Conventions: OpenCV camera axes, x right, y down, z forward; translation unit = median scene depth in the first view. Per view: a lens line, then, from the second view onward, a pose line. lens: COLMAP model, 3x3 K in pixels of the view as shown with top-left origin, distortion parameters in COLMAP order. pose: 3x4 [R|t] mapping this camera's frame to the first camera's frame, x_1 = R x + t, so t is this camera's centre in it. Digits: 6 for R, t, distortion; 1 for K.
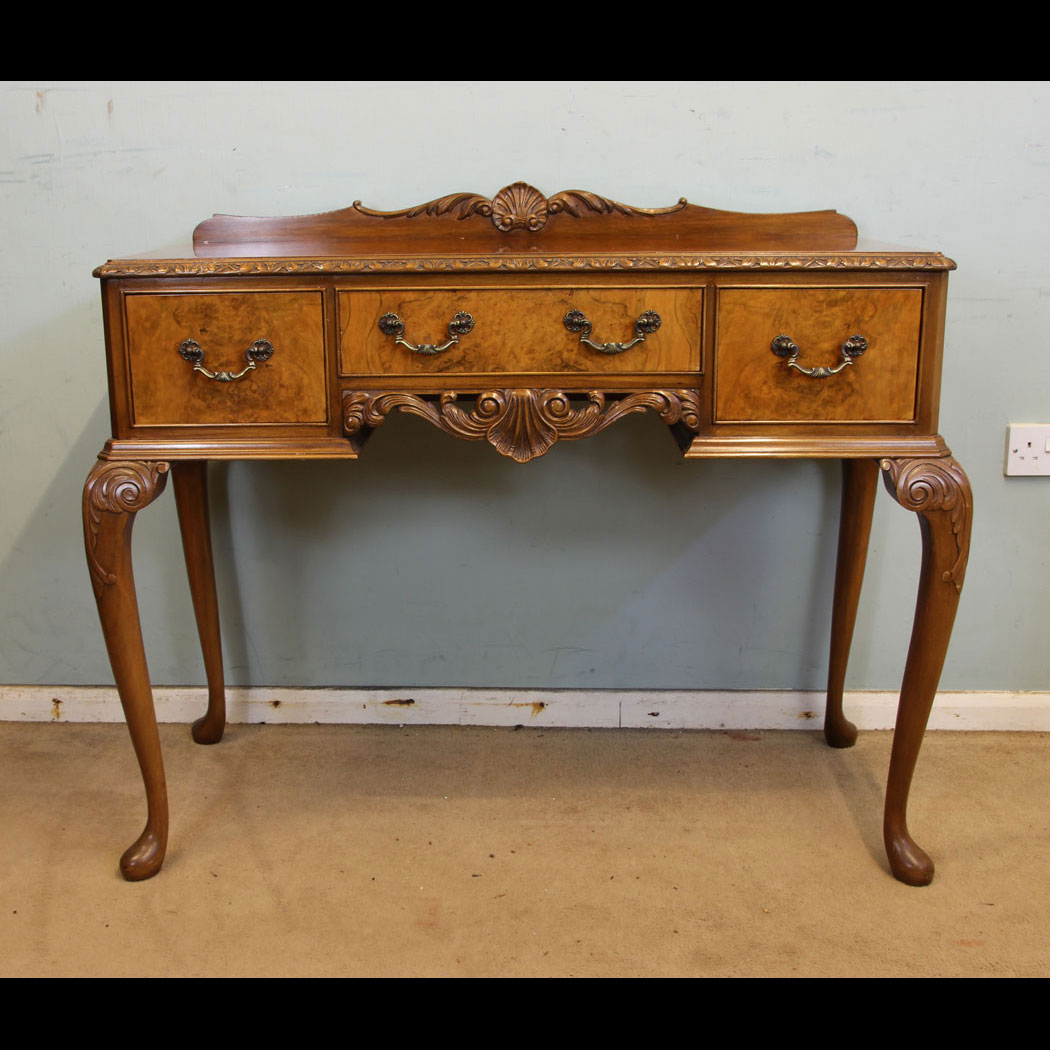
lens RADIAL K [[1336.3, 0, 501.4], [0, 1336.3, 527.3], [0, 0, 1]] dist [-0.112135, 0.075940]
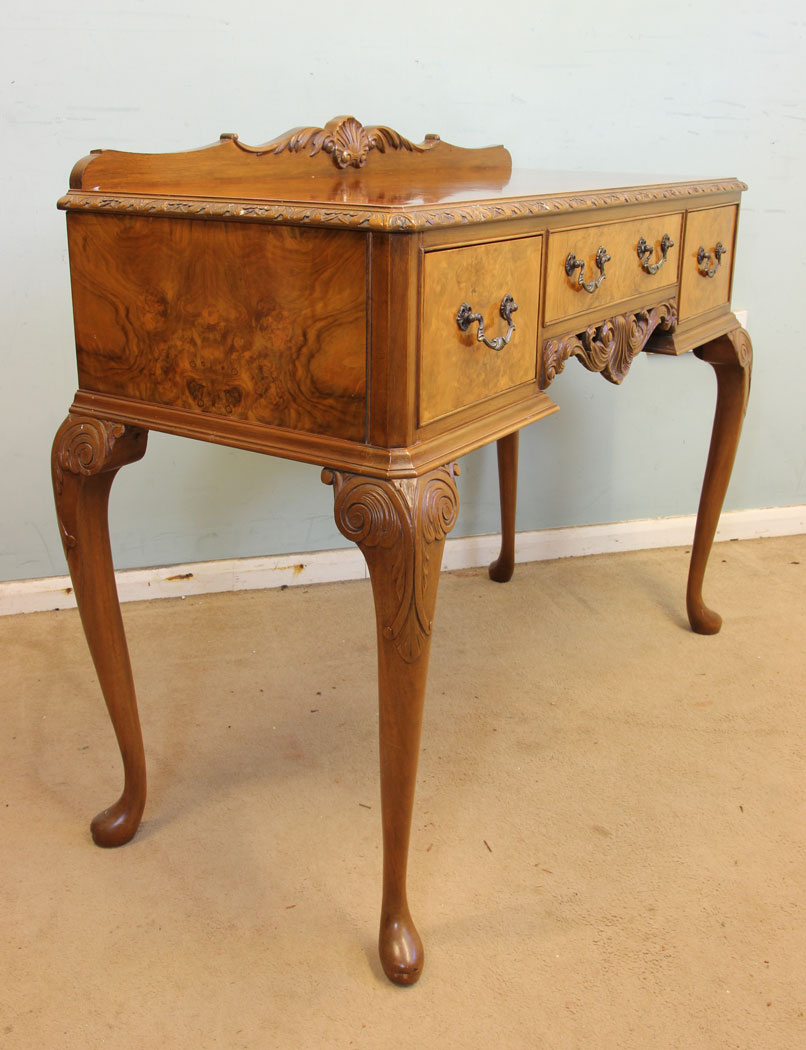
lens RADIAL K [[1092.5, 0, 421.6], [0, 1092.5, 484.6], [0, 0, 1]] dist [-0.087674, 0.006072]
pose [[0.511570, -0.251722, 0.821542, -0.817478], [0.199488, 0.964795, 0.171394, -0.154058], [-0.835763, 0.076208, 0.543776, 0.669643]]
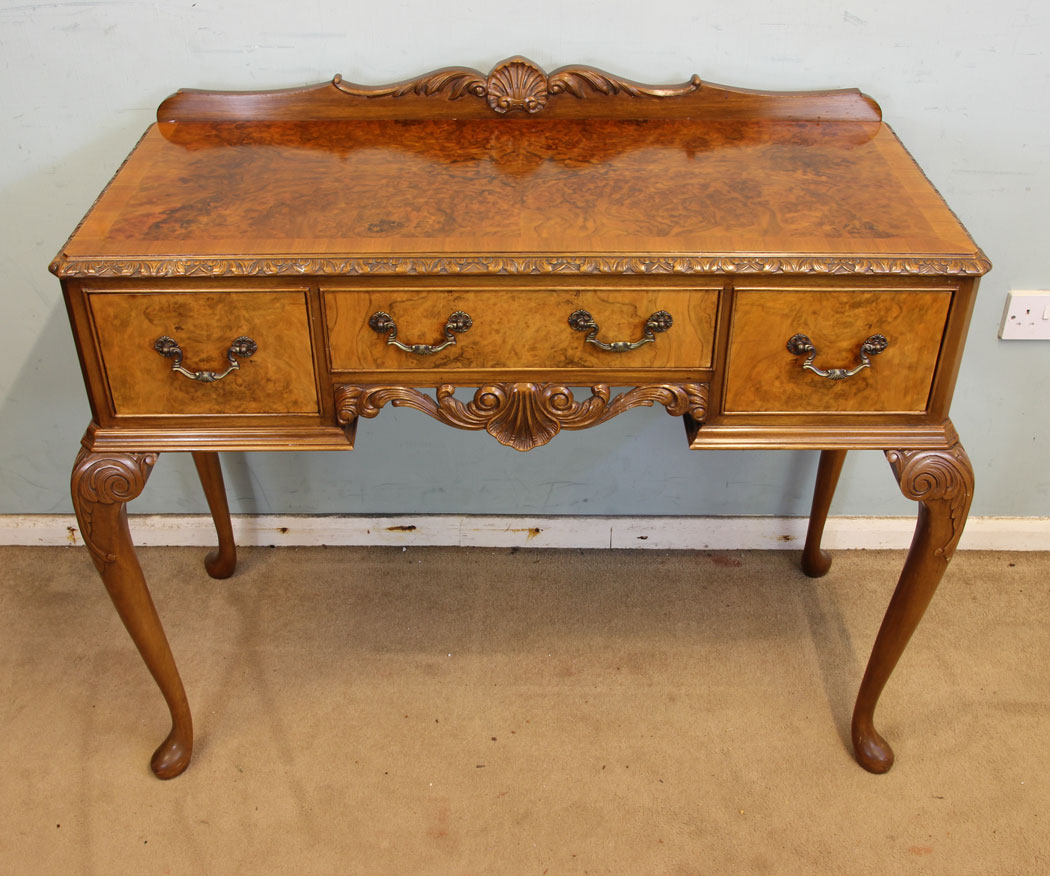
lens RADIAL K [[1206.9, 0, 548.0], [0, 1206.9, 465.4], [0, 0, 1]] dist [-0.114244, 0.110397]
pose [[0.998781, -0.010863, 0.048158, -0.009016], [-0.007086, 0.933846, 0.357604, -0.356860], [-0.048857, -0.357510, 0.932631, 0.177737]]
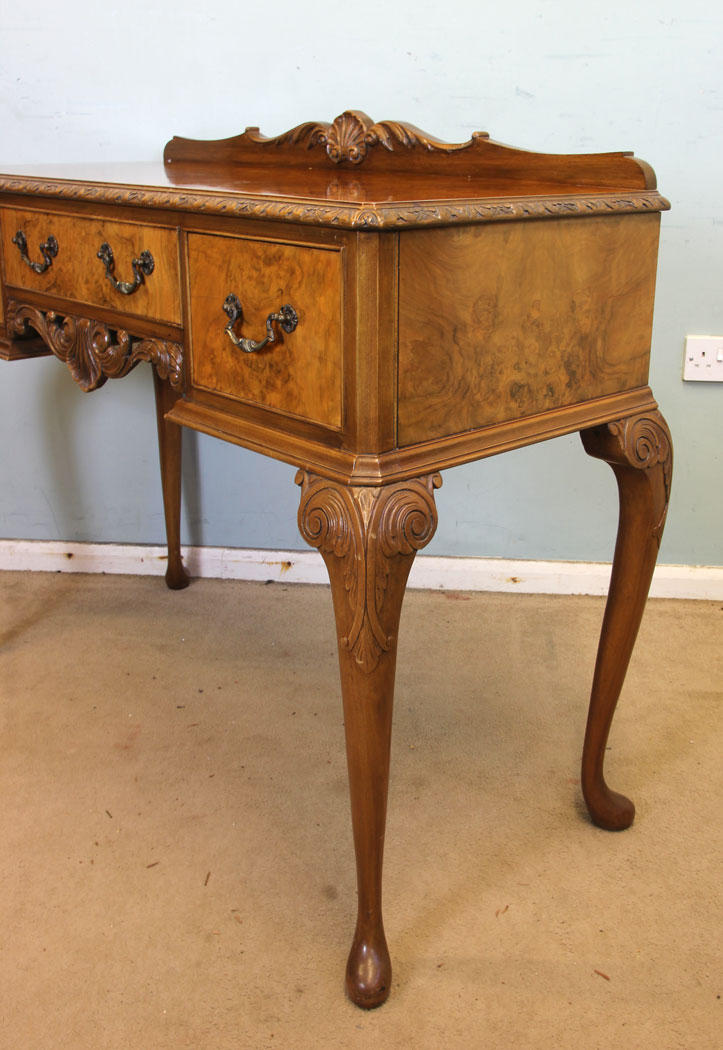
lens RADIAL K [[1119.5, 0, 423.4], [0, 1119.5, 455.6], [0, 0, 1]] dist [-0.107491, 0.111554]
pose [[0.714559, 0.219985, -0.664088, 0.767837], [-0.197203, 0.974116, 0.110494, -0.145038], [0.671206, 0.052005, 0.739445, 0.565292]]
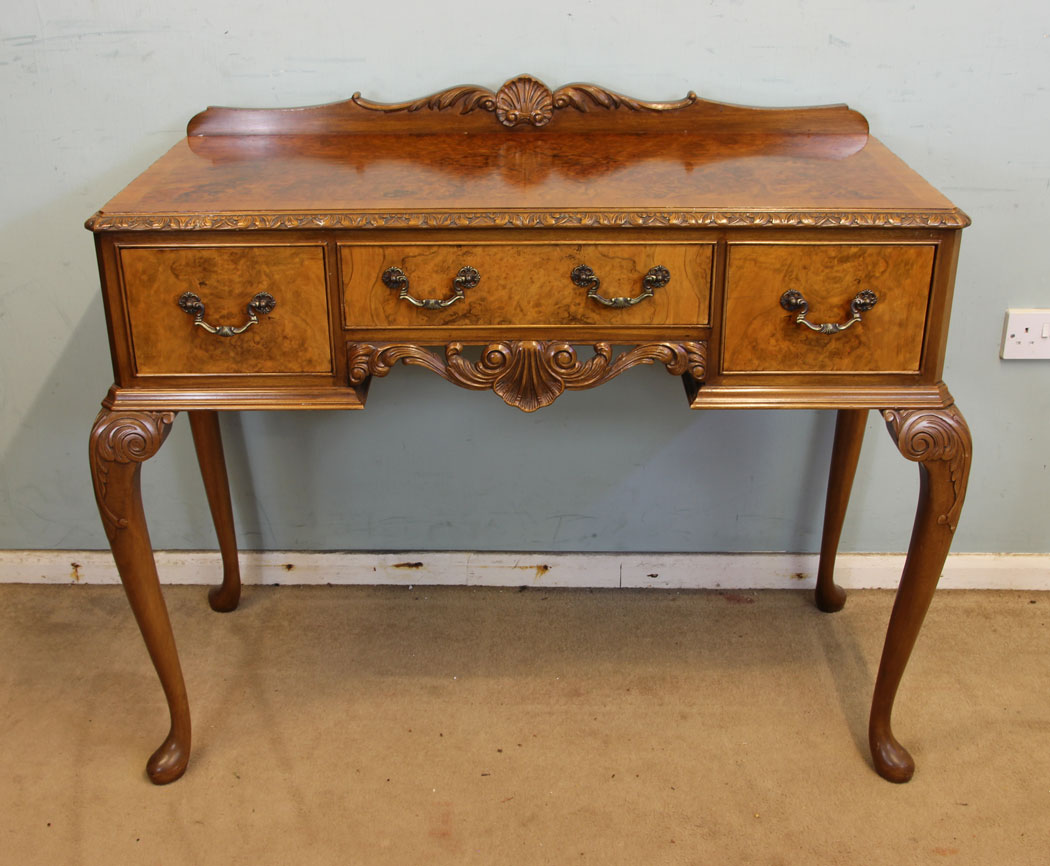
lens RADIAL K [[1279.0, 0, 542.0], [0, 1279.0, 432.8], [0, 0, 1]] dist [-0.113986, 0.092289]
pose [[0.999473, -0.005140, 0.032049, -0.005399], [-0.000677, 0.983867, 0.178902, -0.206796], [-0.032451, -0.178829, 0.983345, 0.054135]]
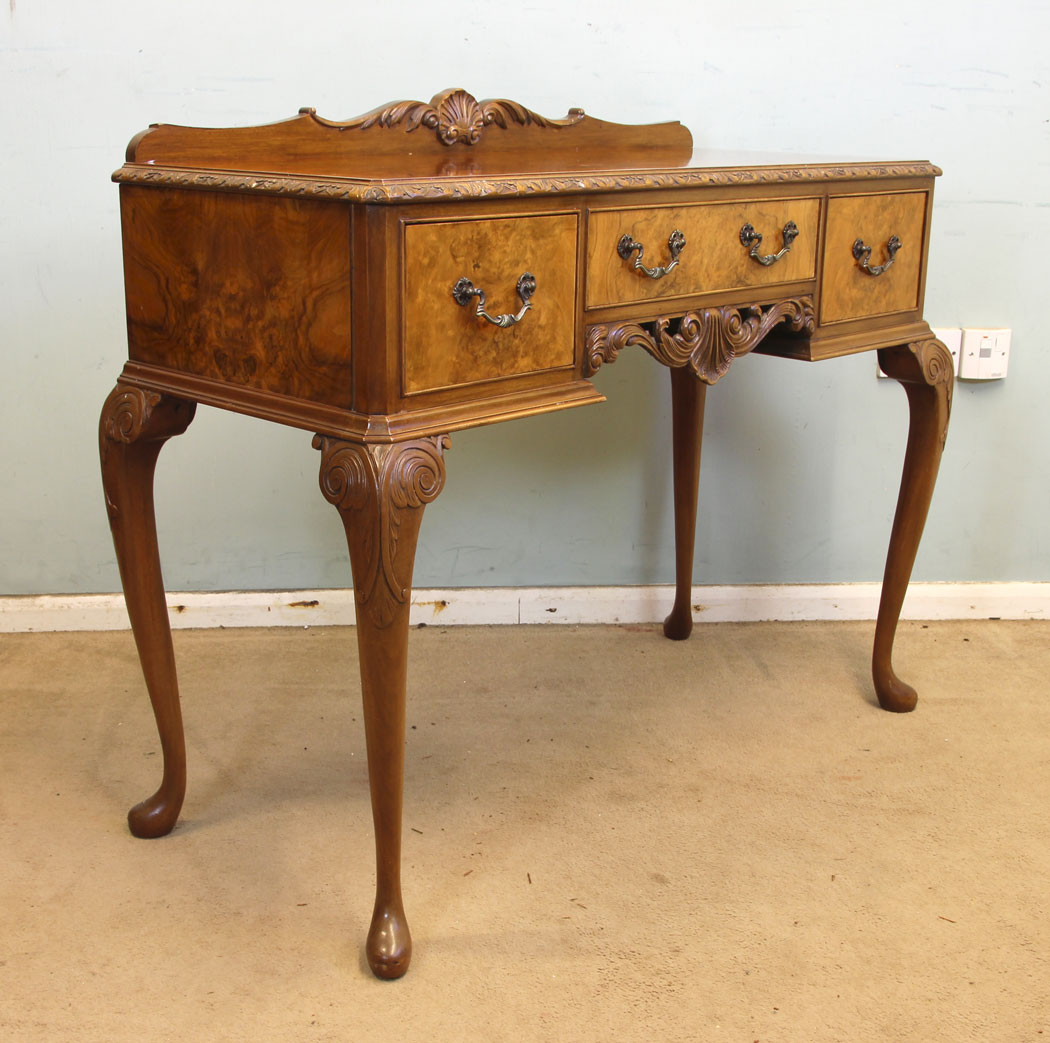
lens RADIAL K [[1519.1, 0, 522.8], [0, 1519.1, 584.9], [0, 0, 1]] dist [-0.099649, 0.021872]
pose [[0.677677, -0.209839, 0.704785, -0.896599], [0.165893, 0.977340, 0.131475, -0.074257], [-0.716403, 0.027821, 0.697132, 0.337389]]
